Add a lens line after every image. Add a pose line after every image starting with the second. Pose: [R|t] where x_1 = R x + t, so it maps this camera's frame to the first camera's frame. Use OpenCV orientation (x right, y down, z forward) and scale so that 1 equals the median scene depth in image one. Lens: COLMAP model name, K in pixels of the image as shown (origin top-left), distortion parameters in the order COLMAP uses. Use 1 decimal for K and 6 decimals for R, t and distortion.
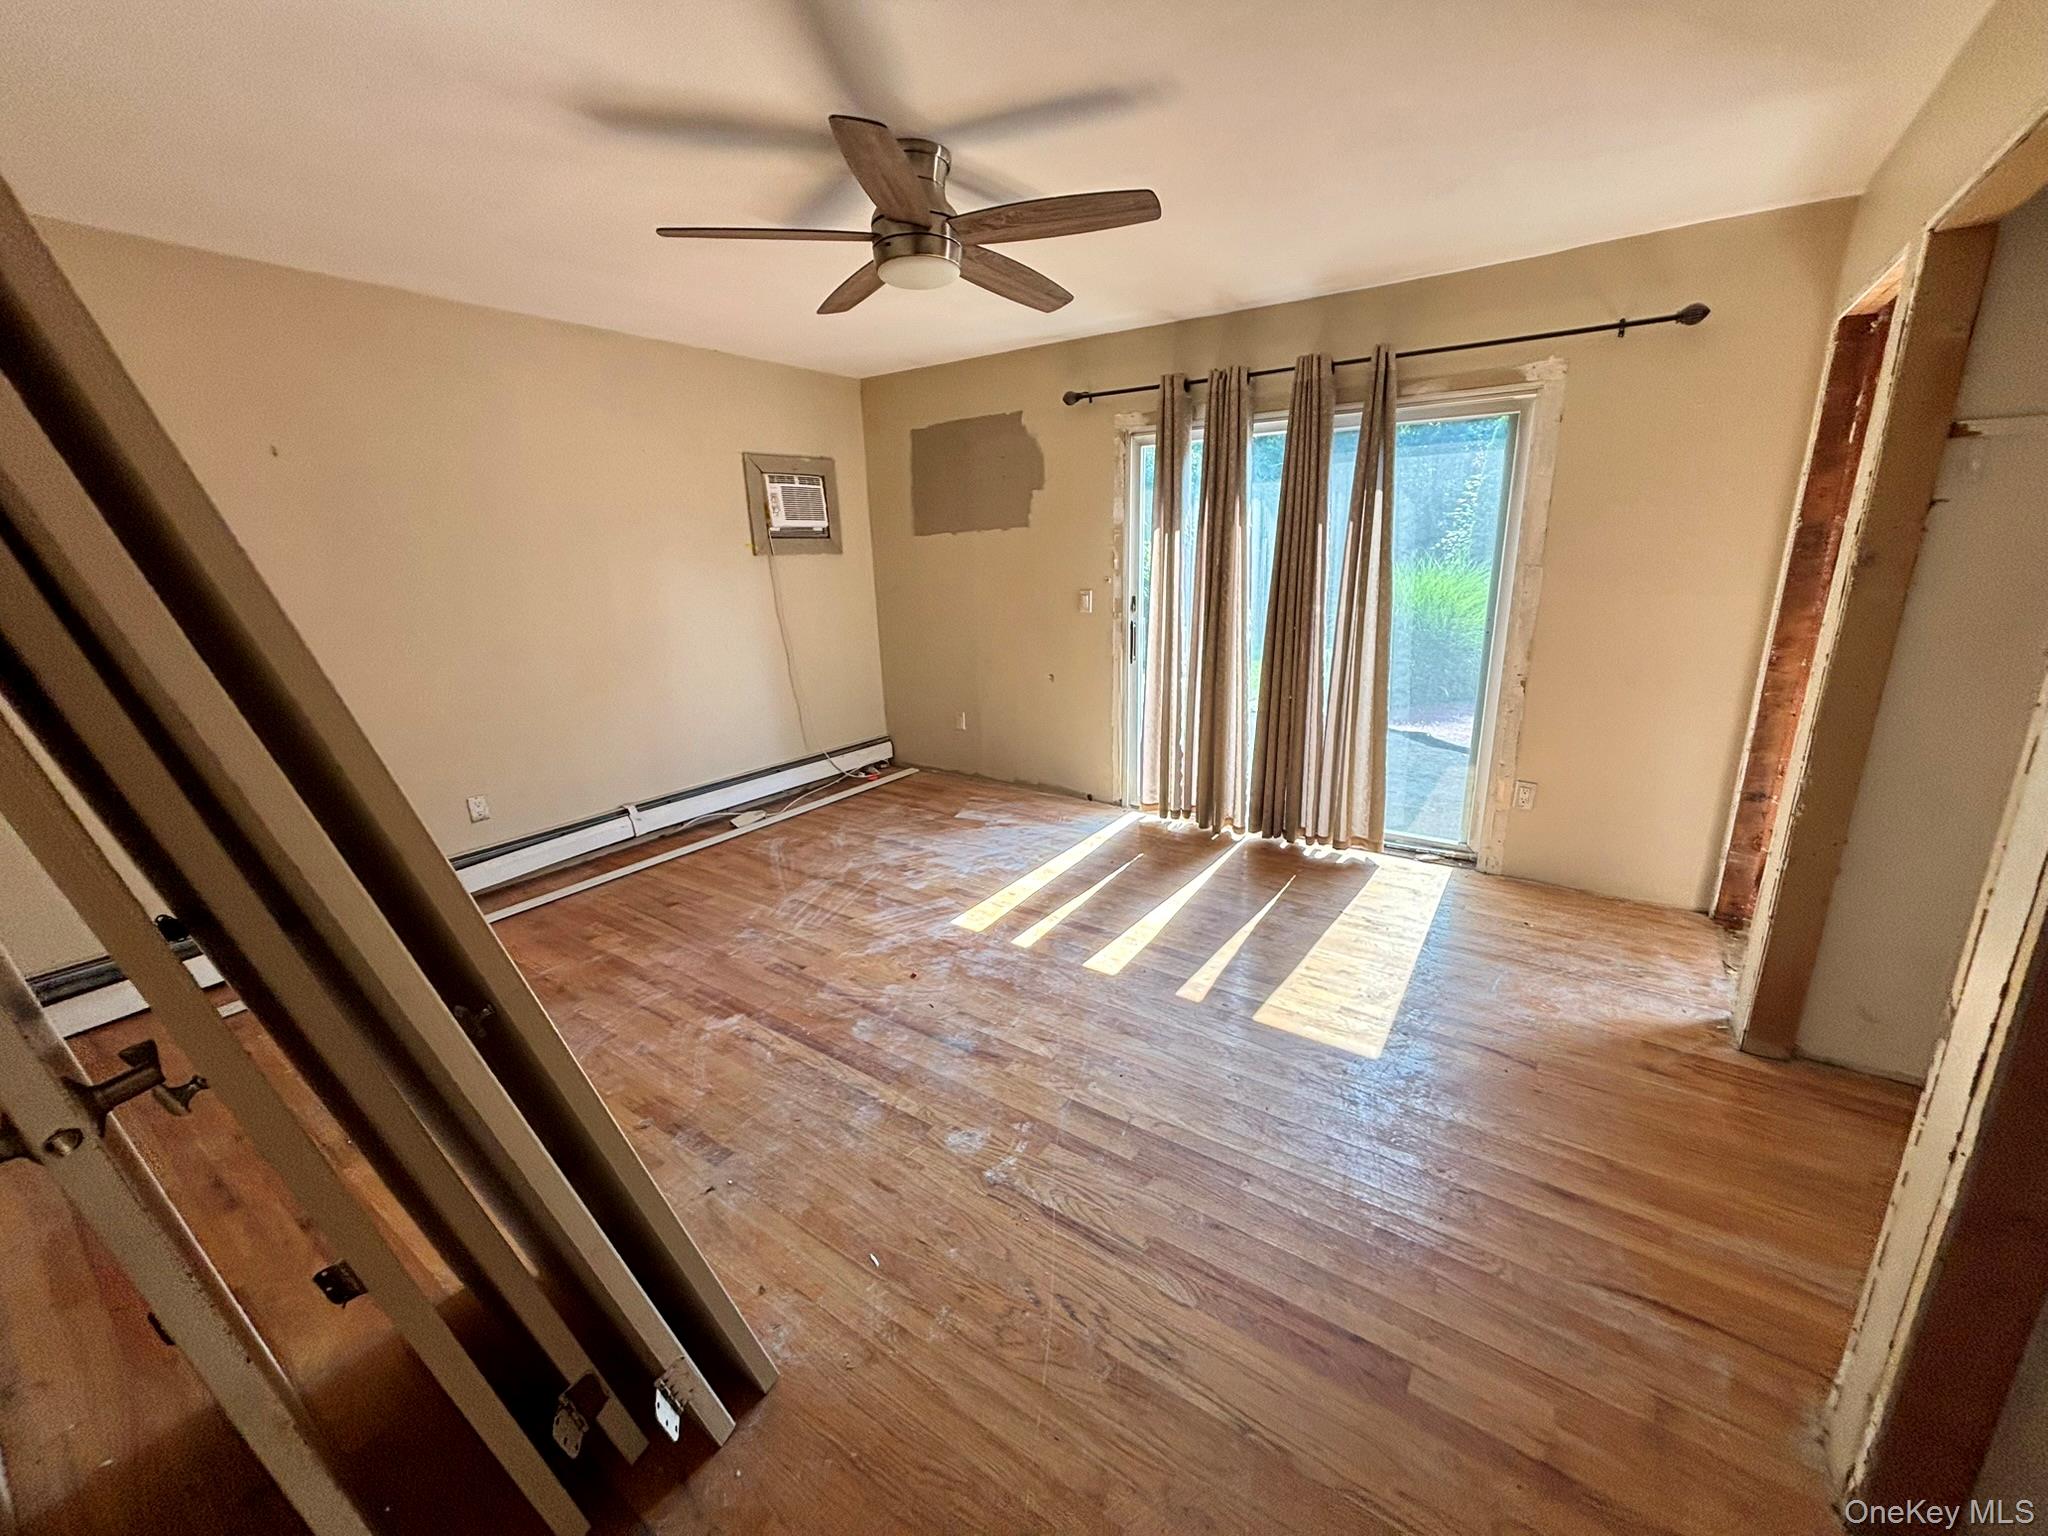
lens RADIAL K [[818.6, 0, 1022.2], [0, 818.6, 766.5], [0, 0, 1]] dist [-0.006210, 0.000763]
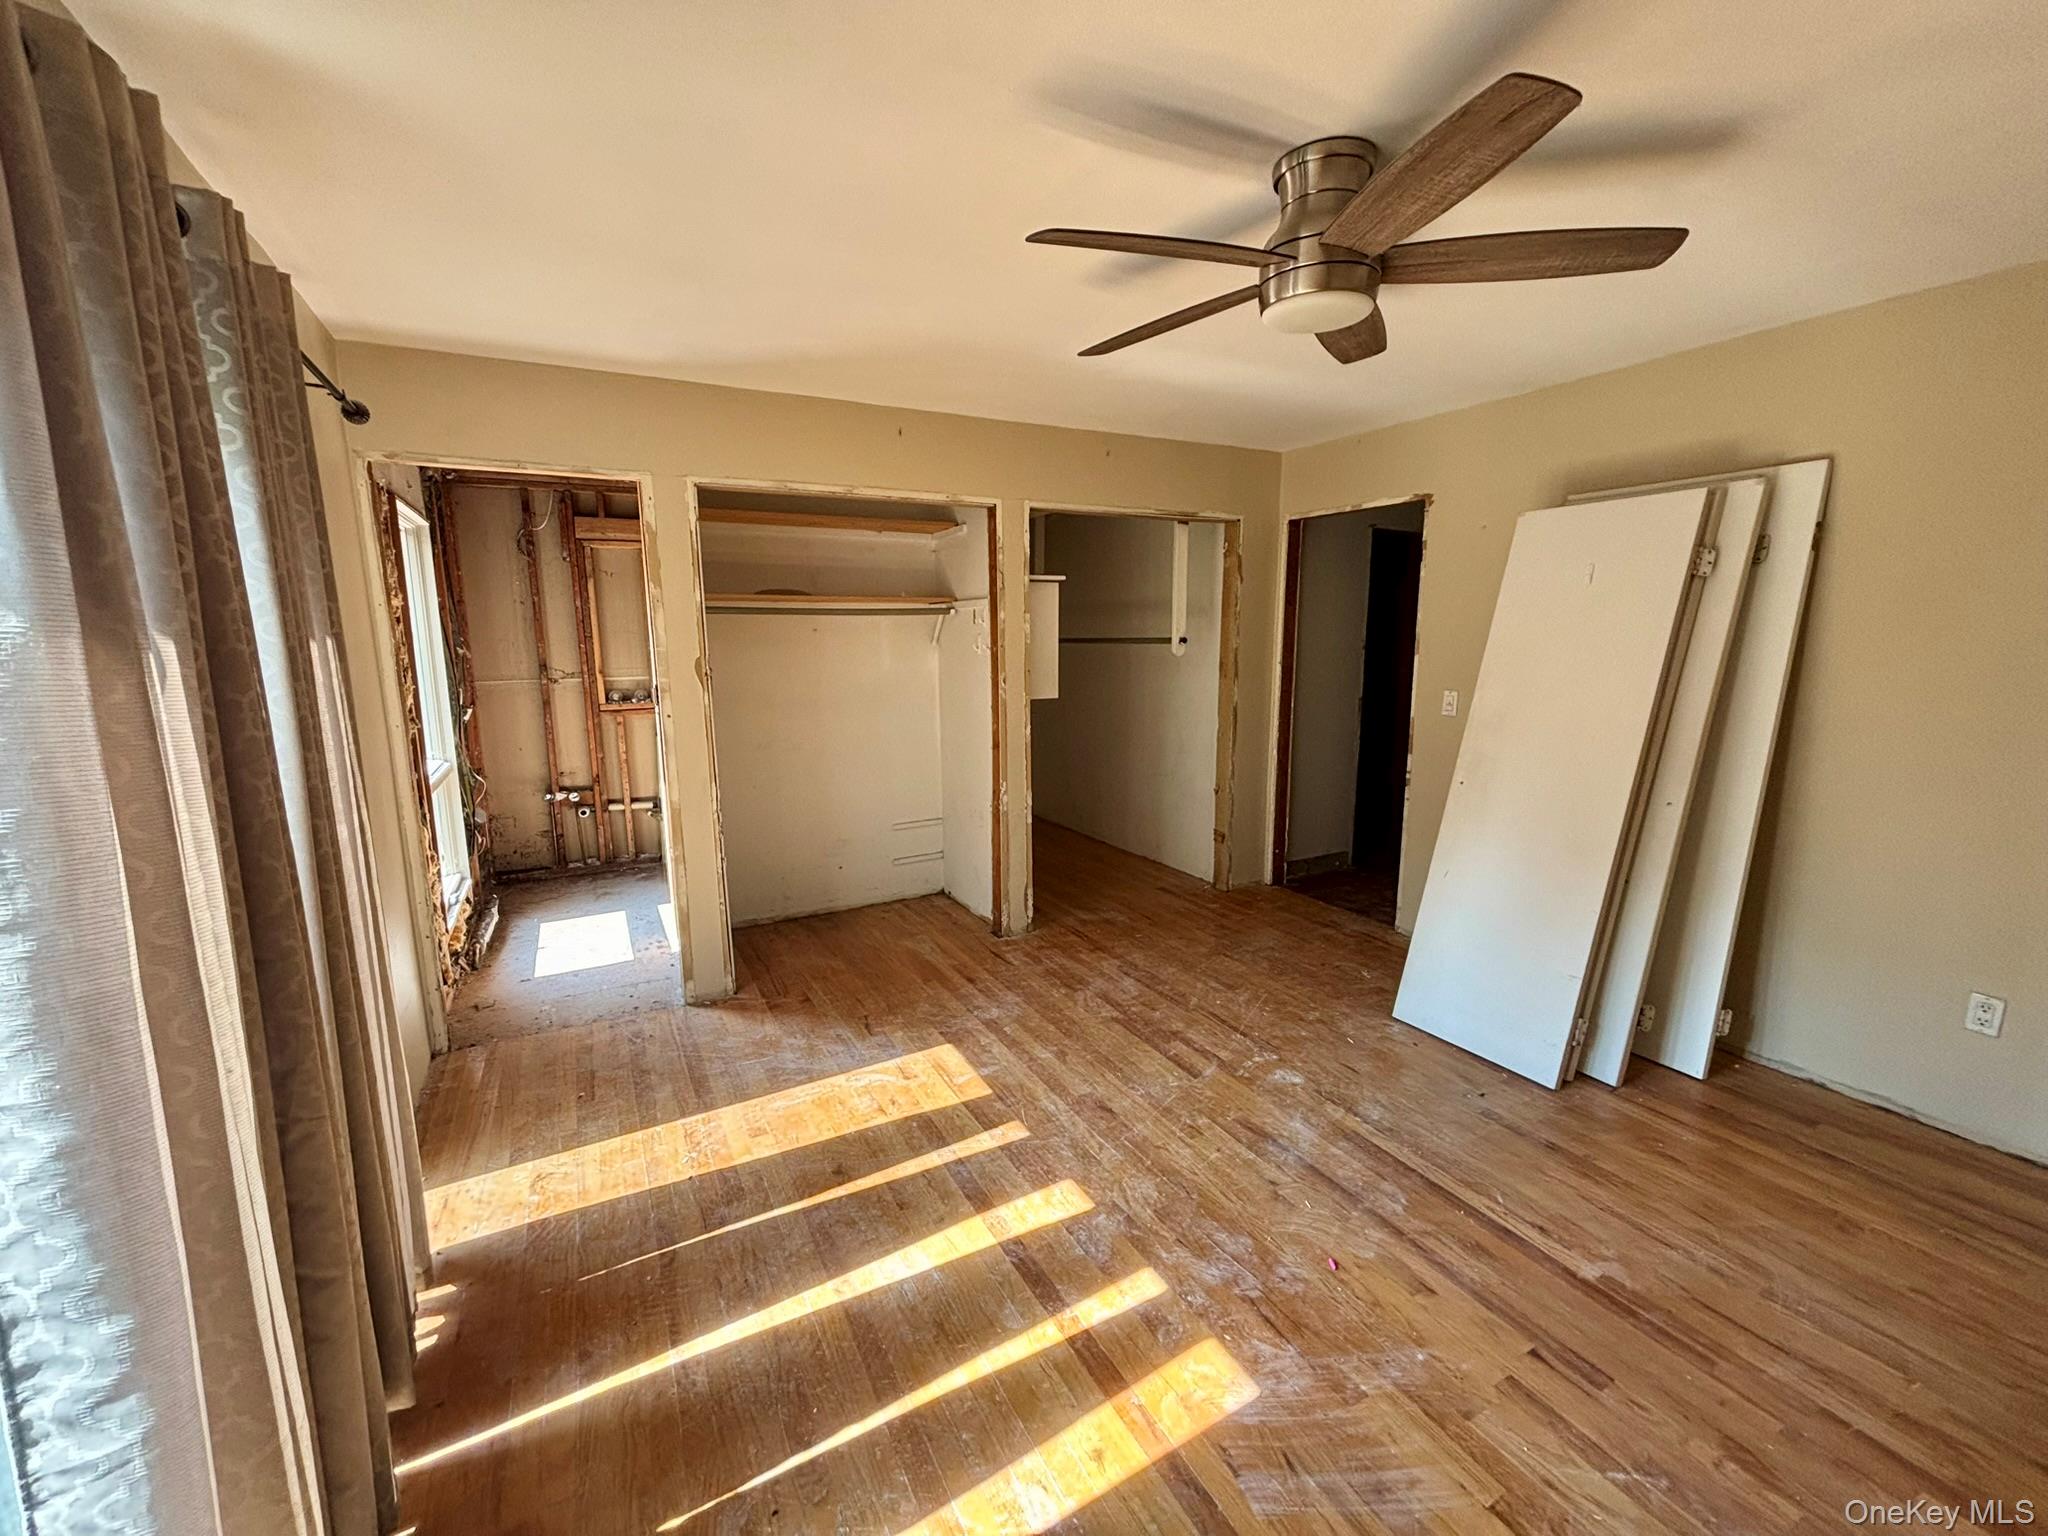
lens RADIAL K [[818.6, 0, 1022.2], [0, 818.6, 766.5], [0, 0, 1]] dist [-0.006210, 0.000763]
pose [[-0.892308, -0.044782, 0.449201, -0.195084], [0.145973, 0.912986, 0.380984, -0.441637], [-0.427176, 0.405526, -0.808127, 1.546986]]
